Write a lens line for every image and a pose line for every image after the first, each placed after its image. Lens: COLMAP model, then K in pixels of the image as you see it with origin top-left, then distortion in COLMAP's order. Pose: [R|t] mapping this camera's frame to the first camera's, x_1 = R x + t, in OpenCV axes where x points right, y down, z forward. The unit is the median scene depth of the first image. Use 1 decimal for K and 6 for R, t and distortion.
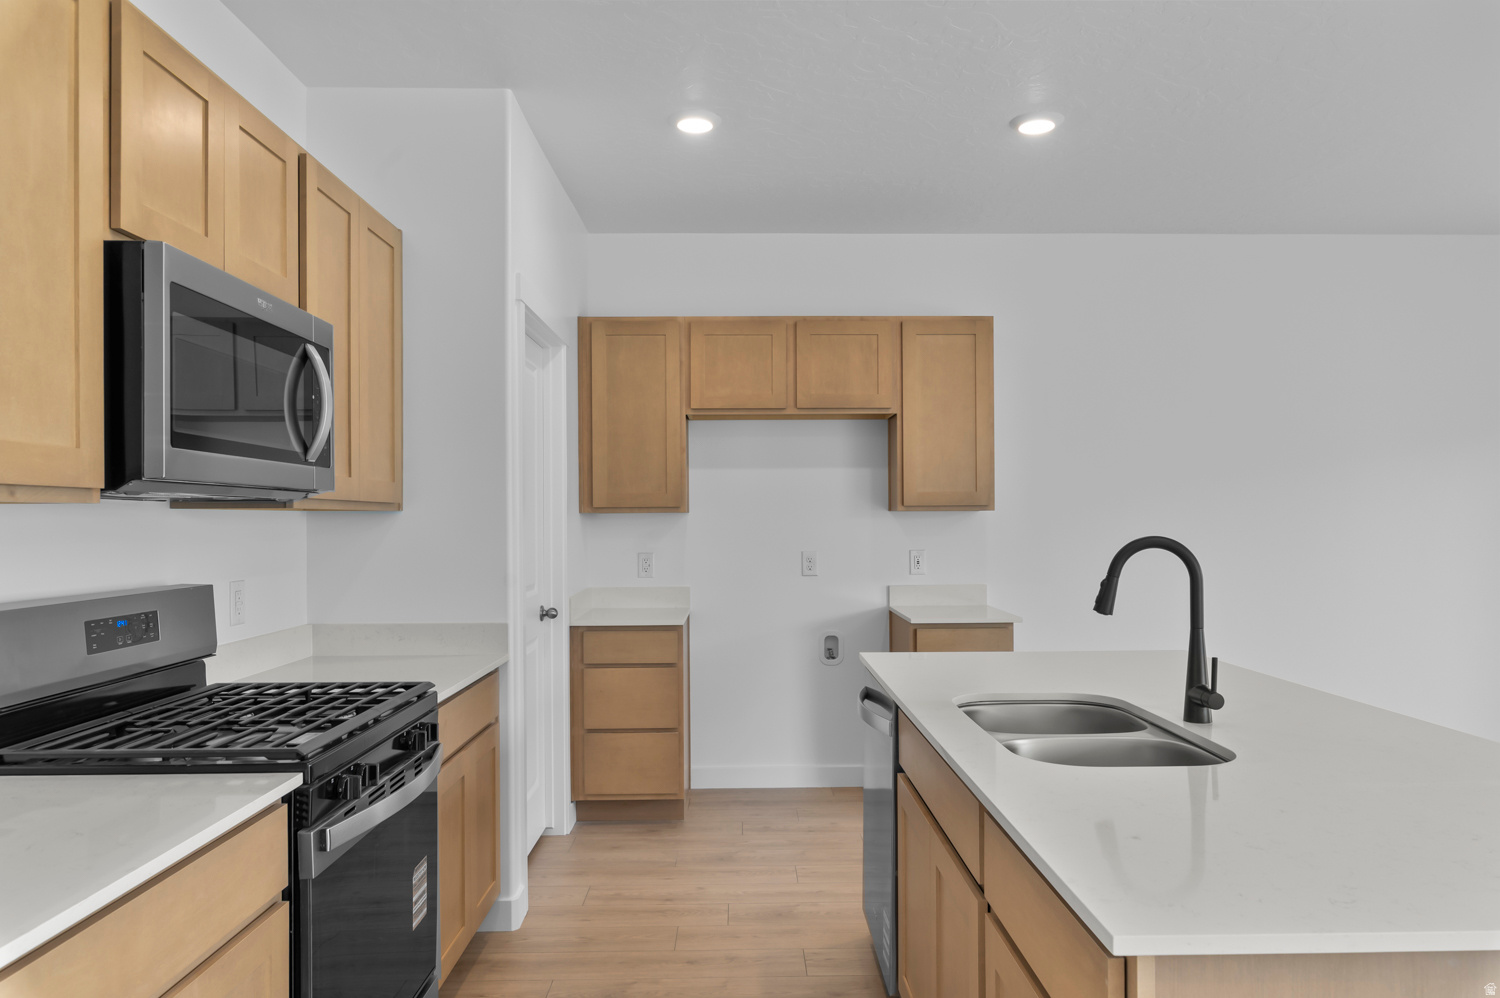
lens RADIAL K [[1026.9, 0, 752.1], [0, 1026.9, 516.3], [0, 0, 1]] dist [0.007287, 0.001084]
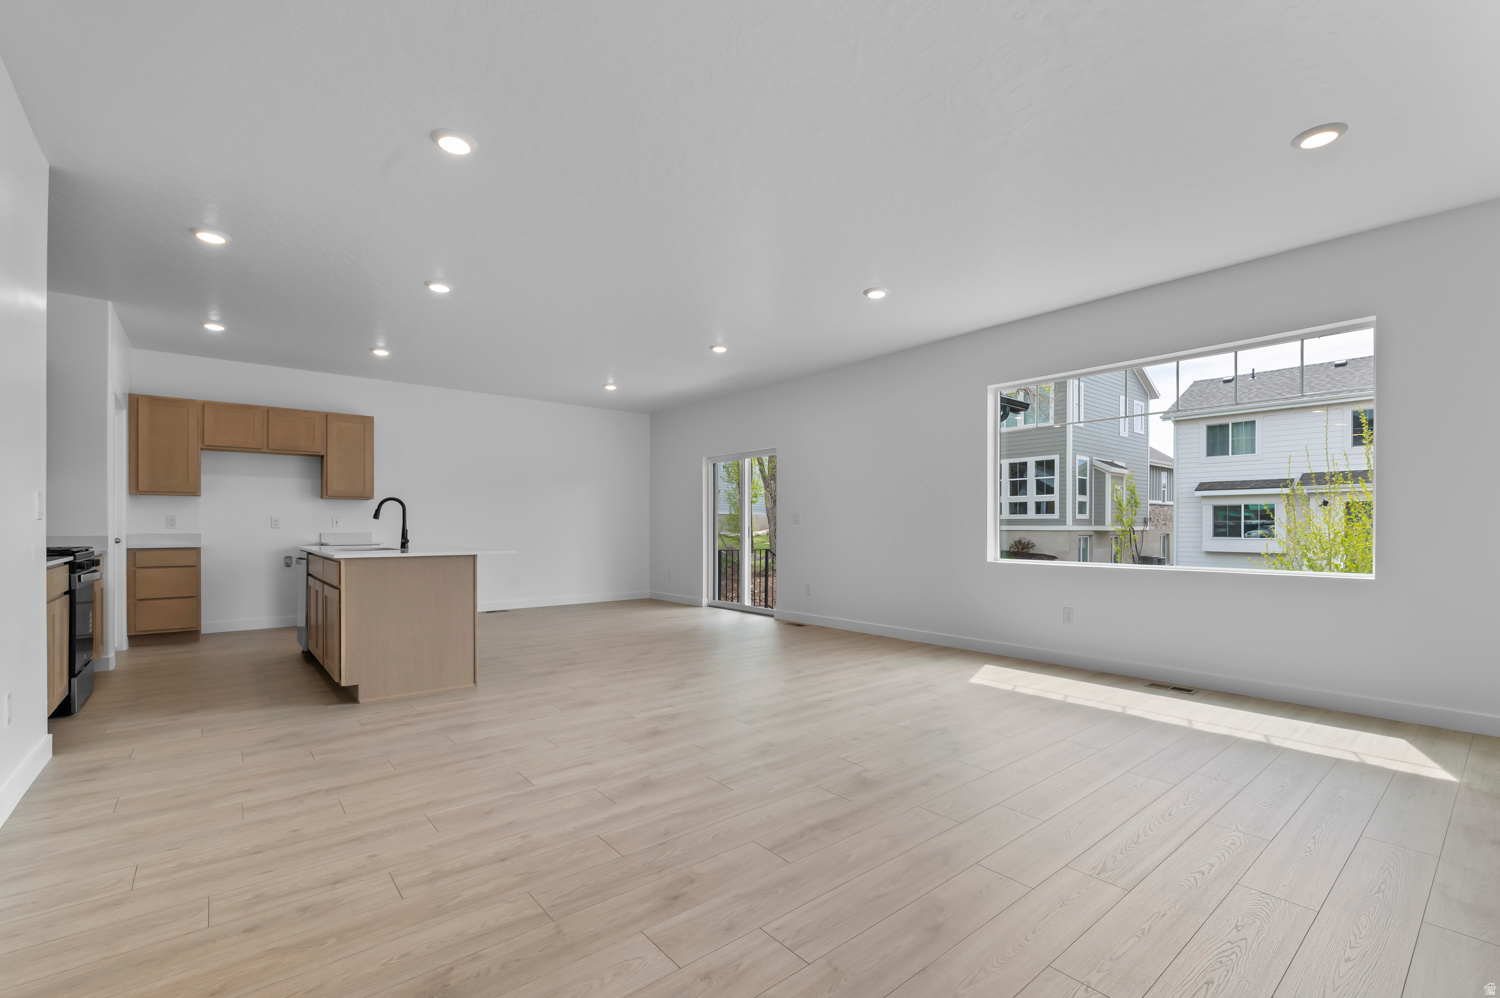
lens RADIAL K [[649.8, 0, 755.9], [0, 649.8, 528.7], [0, 0, 1]] dist [0.002221, 0.000141]
pose [[0.774489, 0.004832, 0.632568, -0.027488], [-0.007136, 0.999974, 0.001099, 0.054396], [-0.632547, -0.005365, 0.774504, -0.718312]]
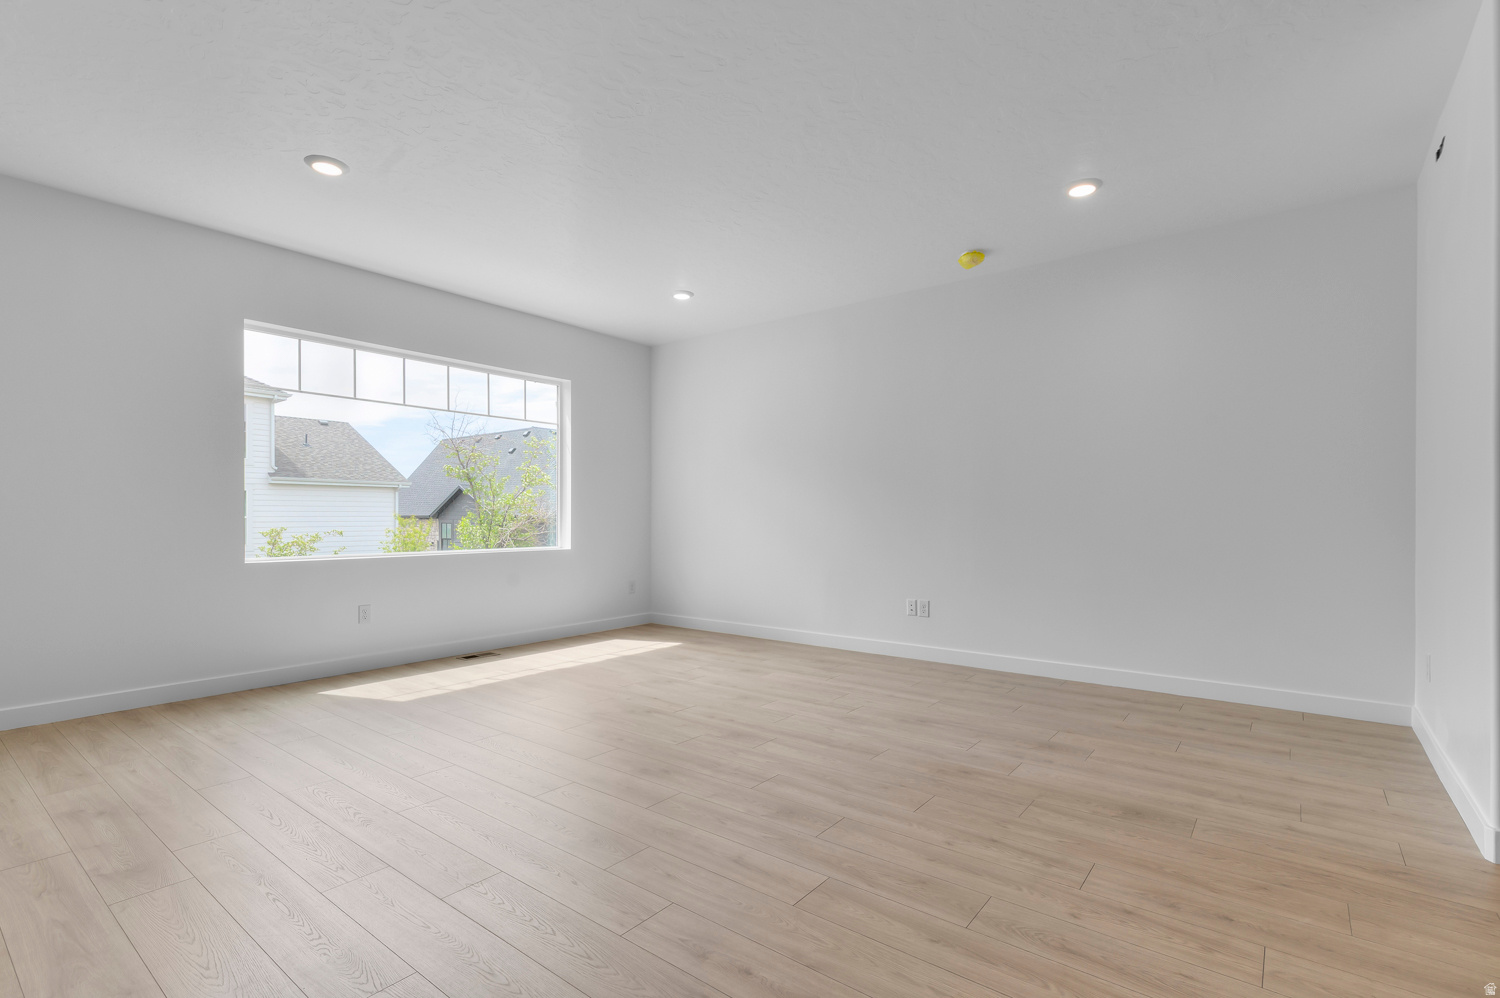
lens RADIAL K [[687.3, 0, 747.4], [0, 687.3, 521.0], [0, 0, 1]] dist [0.018059, -0.000231]
pose [[-0.776045, 0.000214, 0.630677, -0.305831], [-0.000066, 1.000000, -0.000422, 0.051064], [-0.630677, -0.000369, -0.776045, 9.199330]]
